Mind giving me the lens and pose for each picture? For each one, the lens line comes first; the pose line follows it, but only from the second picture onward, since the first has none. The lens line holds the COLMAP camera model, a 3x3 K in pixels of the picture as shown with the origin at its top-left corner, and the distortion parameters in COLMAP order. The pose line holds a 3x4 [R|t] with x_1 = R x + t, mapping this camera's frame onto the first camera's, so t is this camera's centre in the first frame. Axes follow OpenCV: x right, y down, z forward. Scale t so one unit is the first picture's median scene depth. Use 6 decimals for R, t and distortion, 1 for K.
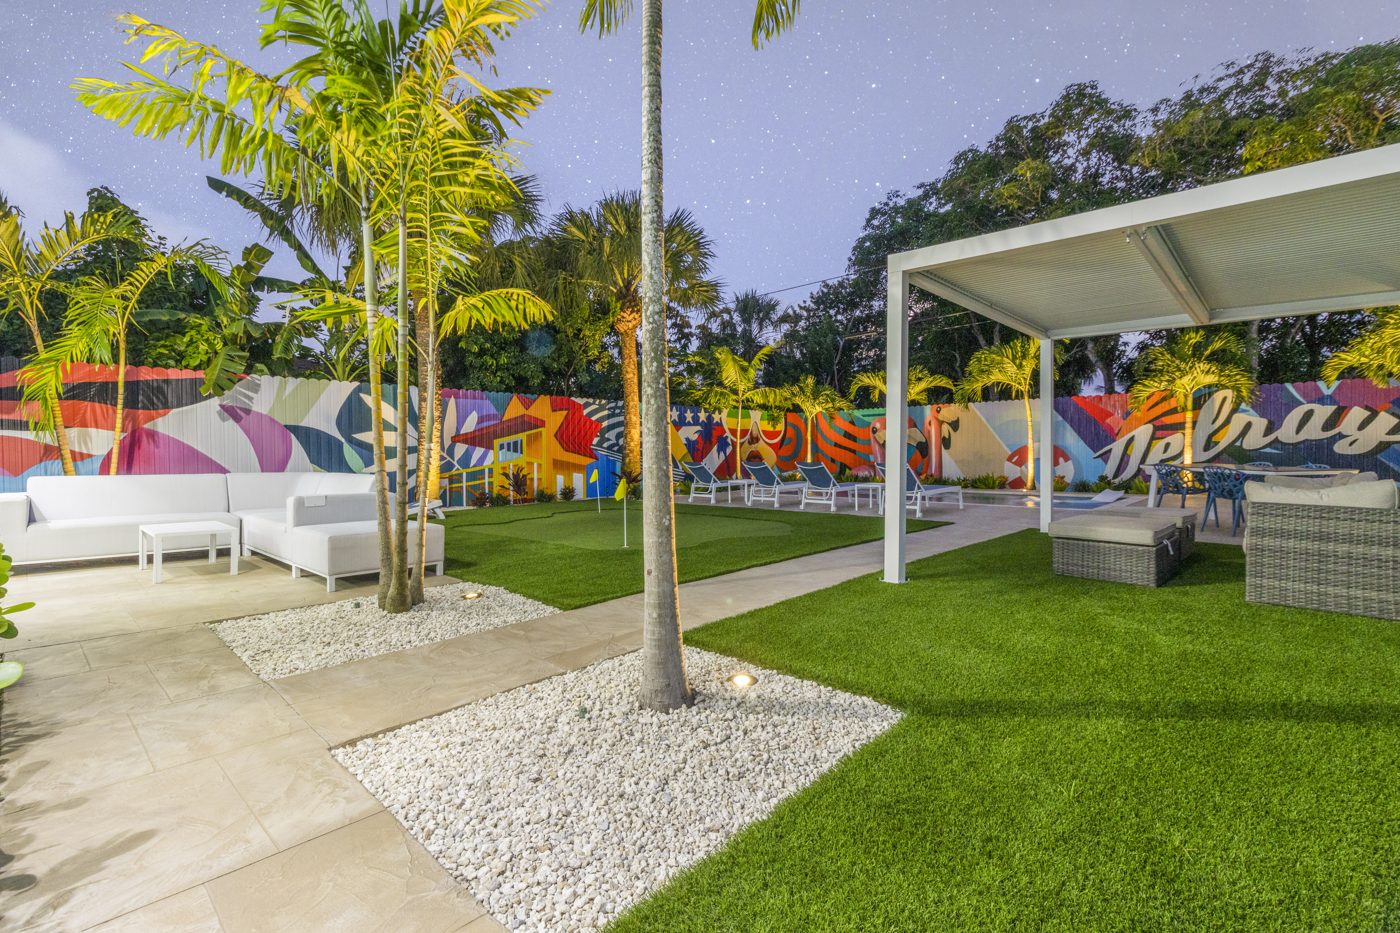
lens RADIAL K [[638.0, 0, 700.5], [0, 638.0, 458.8], [0, 0, 1]] dist [0.013467, -0.001196]
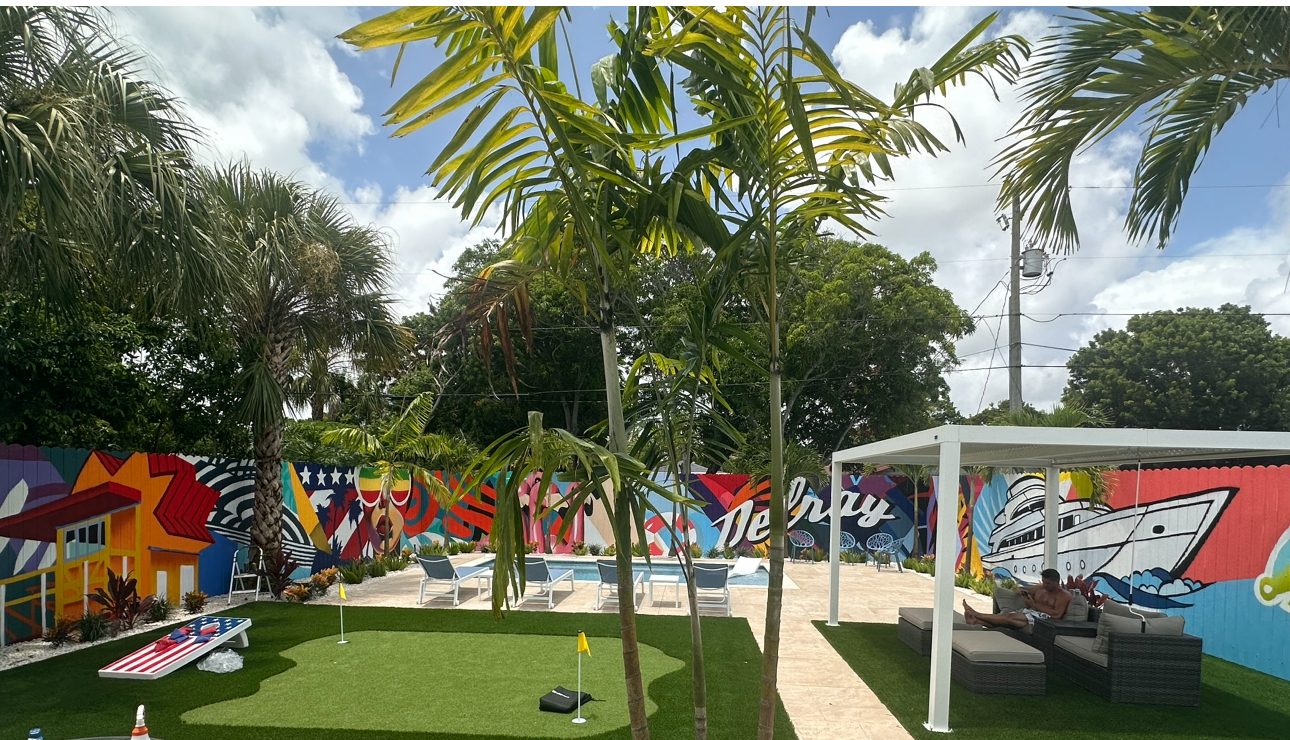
lens RADIAL K [[650.1, 0, 635.0], [0, 650.1, 496.0], [0, 0, 1]] dist [0.012915, -0.002074]
pose [[0.786476, 0.010243, 0.617536, -0.260950], [-0.015211, 0.999880, 0.002788, -0.064361], [-0.617433, -0.011585, 0.786538, 0.157311]]
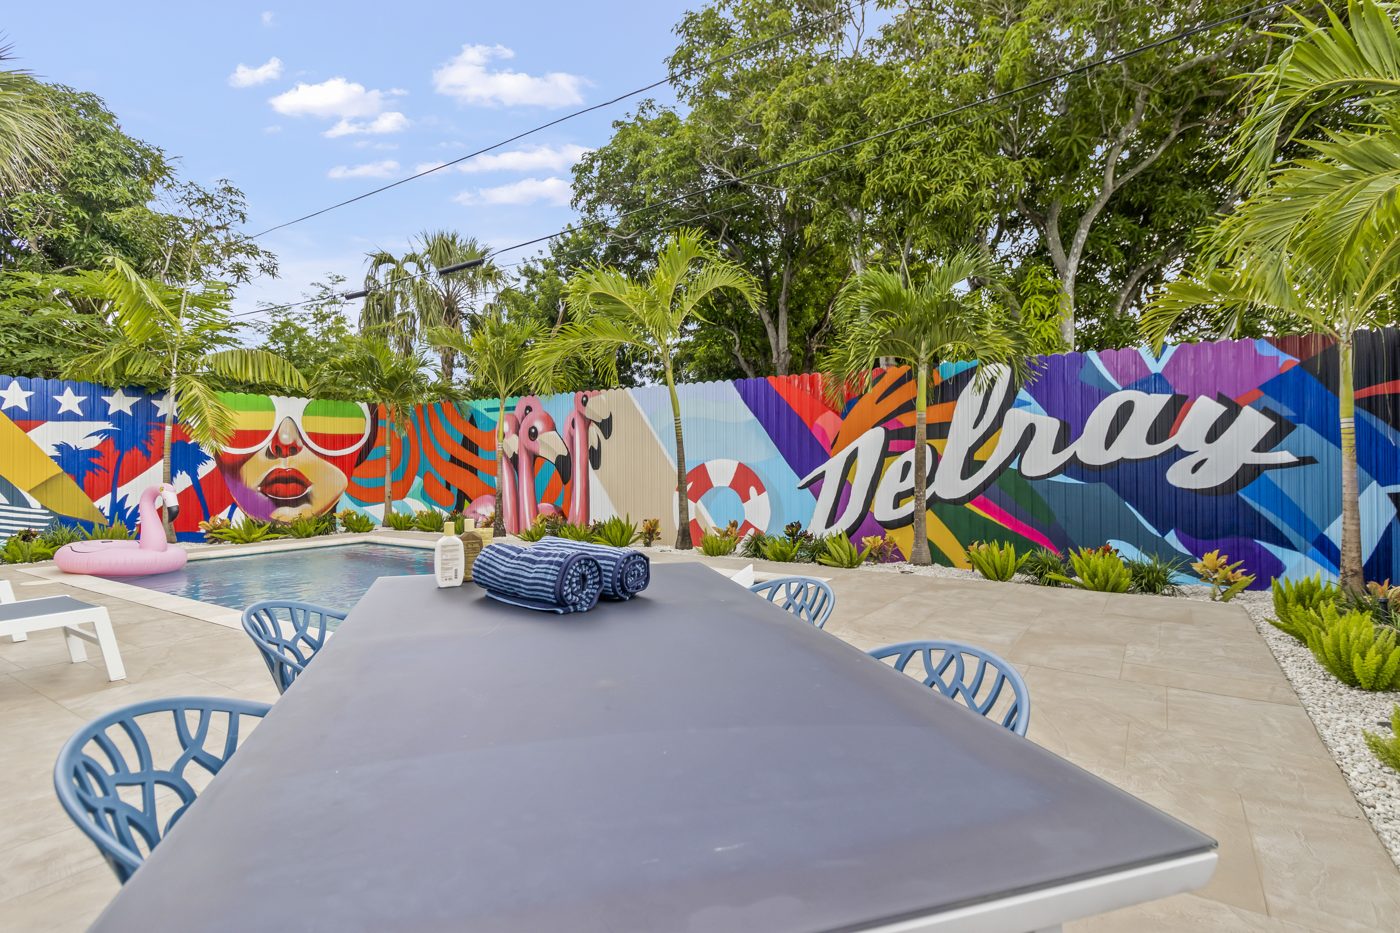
lens RADIAL K [[713.0, 0, 698.4], [0, 713.0, 459.7], [0, 0, 1]] dist [0.003662, -0.000795]
pose [[0.985478, 0.006661, 0.169672, 0.463496], [-0.003945, 0.999859, -0.016339, -0.017114], [-0.169757, 0.015432, 0.985365, 0.450993]]
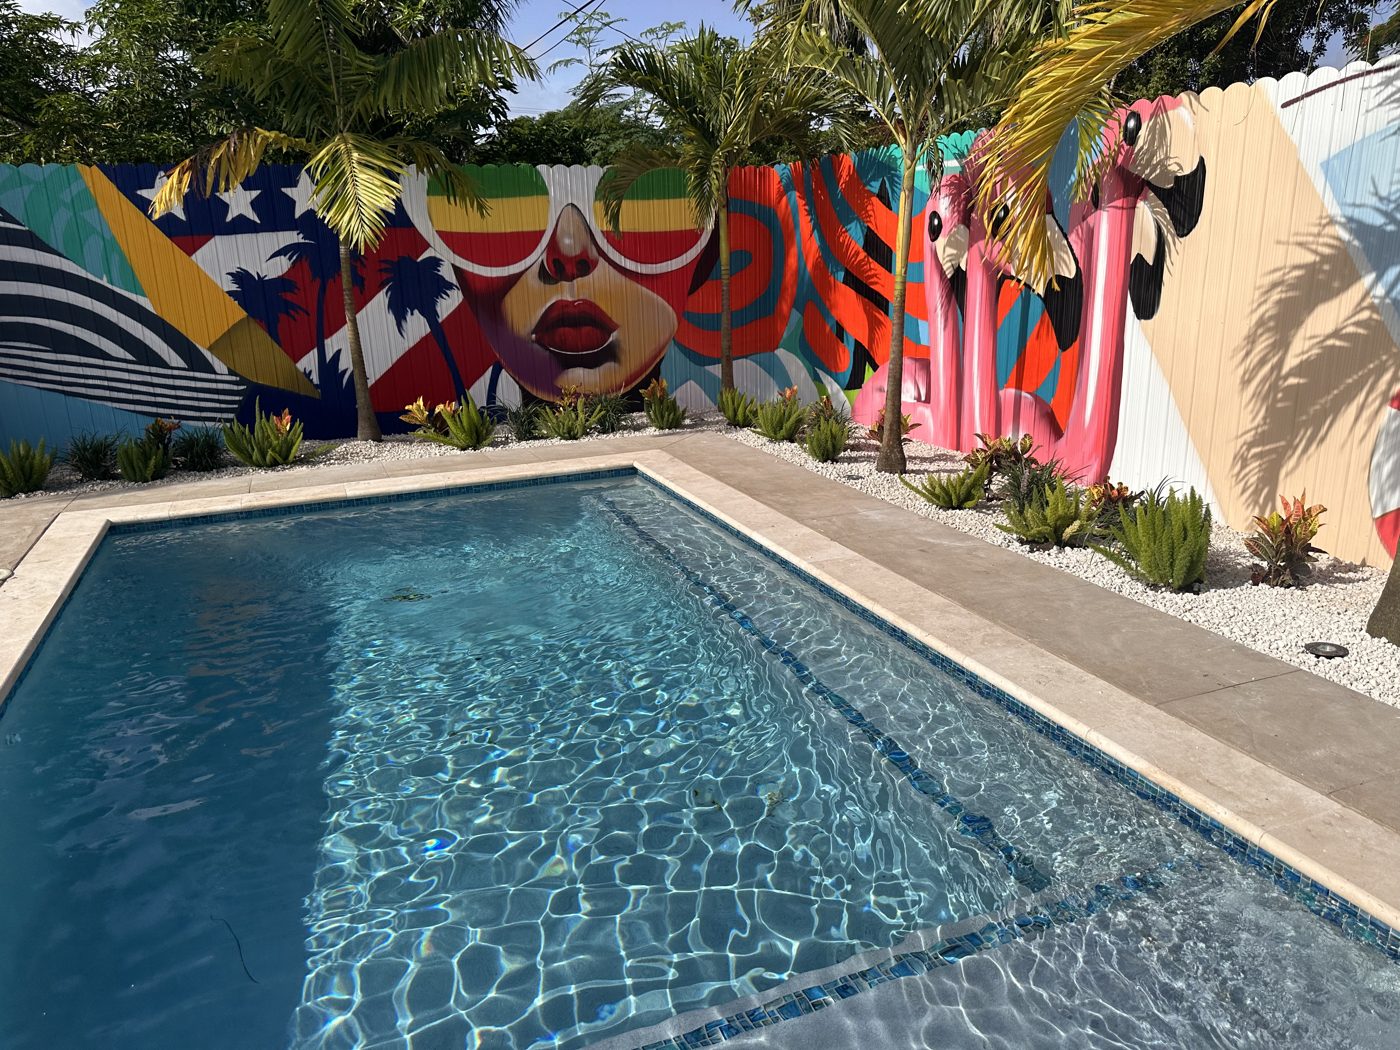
lens RADIAL K [[959.7, 0, 718.3], [0, 959.7, 545.9], [0, 0, 1]] dist [0.014093, -0.041413]
pose [[0.915439, 0.105569, -0.388364, 0.489695], [0.011937, 0.957436, 0.288399, -0.046275], [0.402280, -0.268647, 0.875214, 0.794066]]
